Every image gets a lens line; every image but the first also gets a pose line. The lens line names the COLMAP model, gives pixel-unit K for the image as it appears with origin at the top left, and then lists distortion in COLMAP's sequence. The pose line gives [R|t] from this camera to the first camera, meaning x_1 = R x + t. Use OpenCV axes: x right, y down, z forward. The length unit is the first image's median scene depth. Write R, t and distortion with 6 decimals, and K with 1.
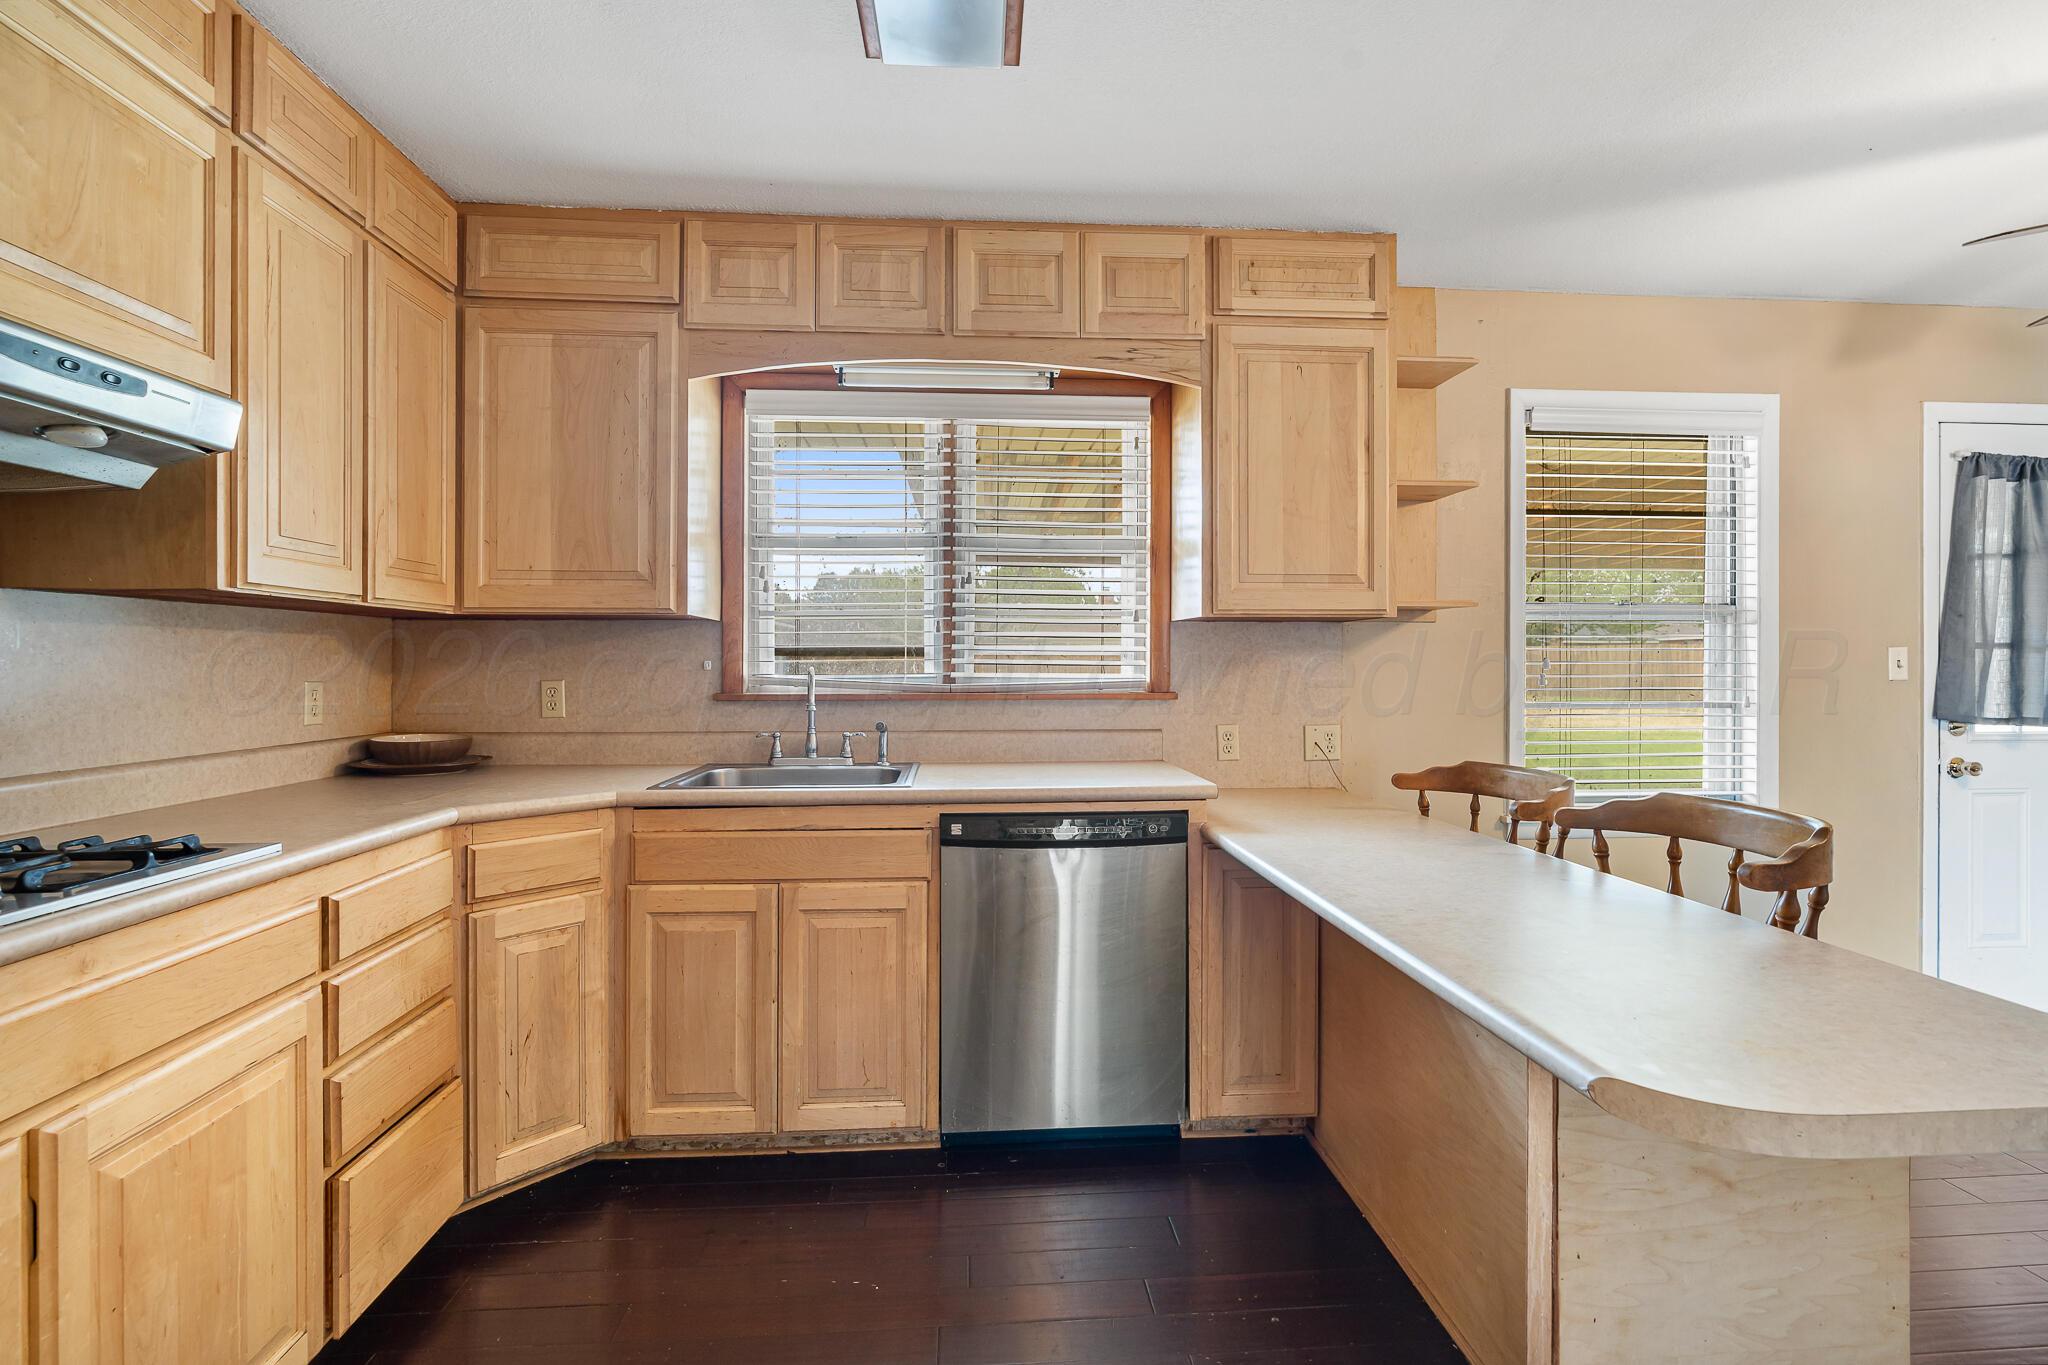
lens RADIAL K [[933.0, 0, 1026.1], [0, 933.0, 667.4], [0, 0, 1]] dist [-0.003007, 0.000260]
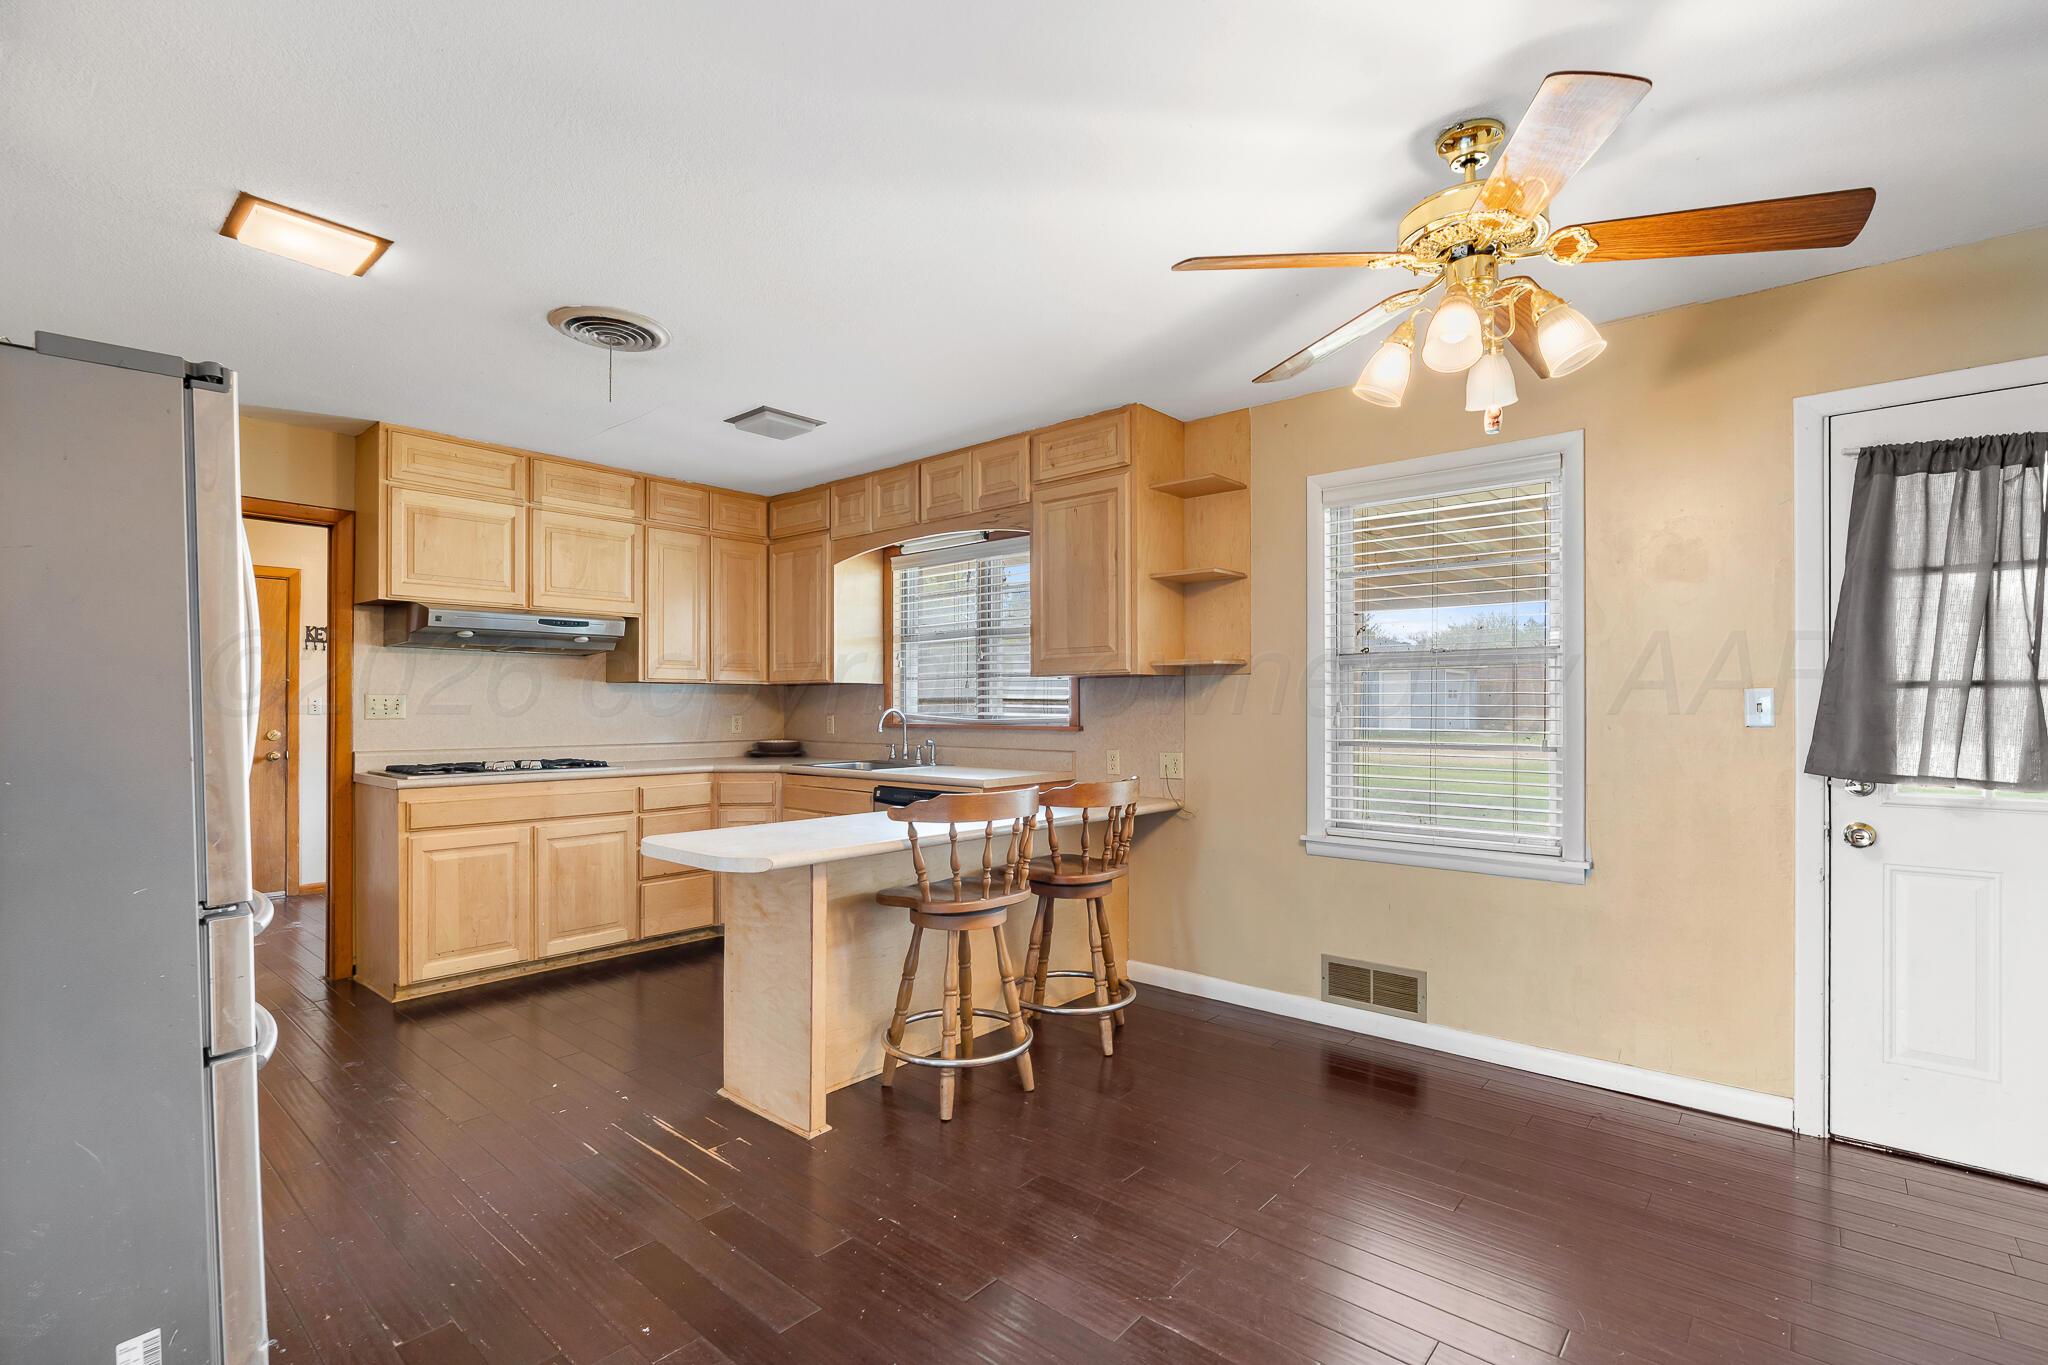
lens RADIAL K [[933.7, 0, 1004.9], [0, 933.7, 713.0], [0, 0, 1]] dist [-0.000159, 0.000256]
pose [[0.696306, 0.004696, -0.717730, 1.187600], [-0.002596, 0.999989, 0.004025, -0.000405], [0.717740, -0.000940, 0.696310, -0.119707]]
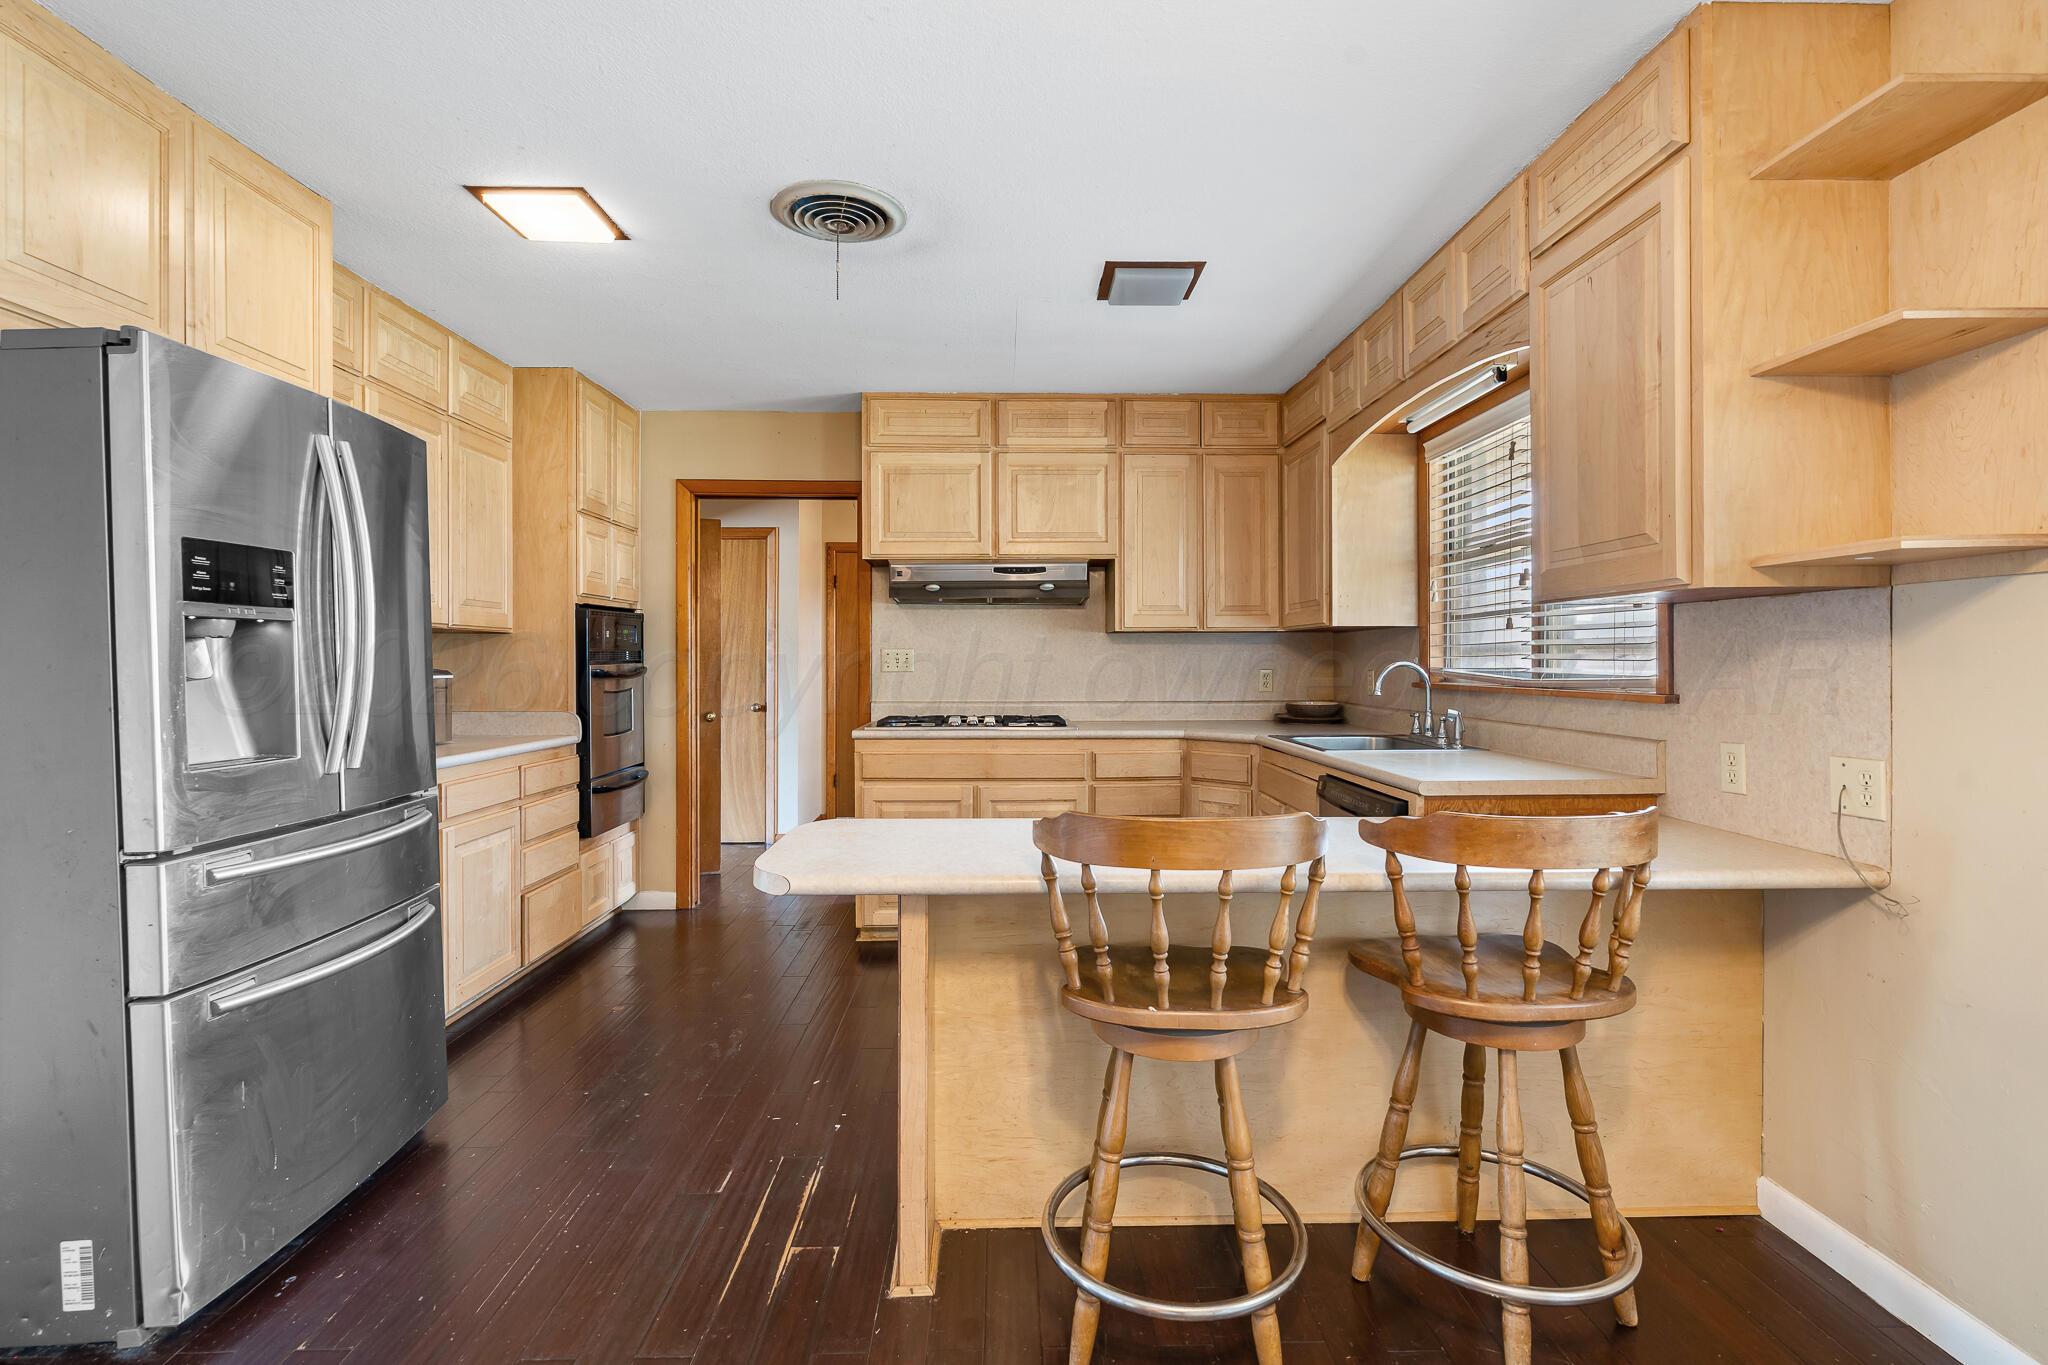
lens RADIAL K [[933.0, 0, 1026.1], [0, 933.0, 667.4], [0, 0, 1]] dist [-0.003007, 0.000260]
pose [[-0.046054, 0.006683, -0.998917, 1.004164], [-0.001662, 0.999976, 0.006767, -0.000836], [0.998938, 0.001972, -0.046042, 0.518956]]
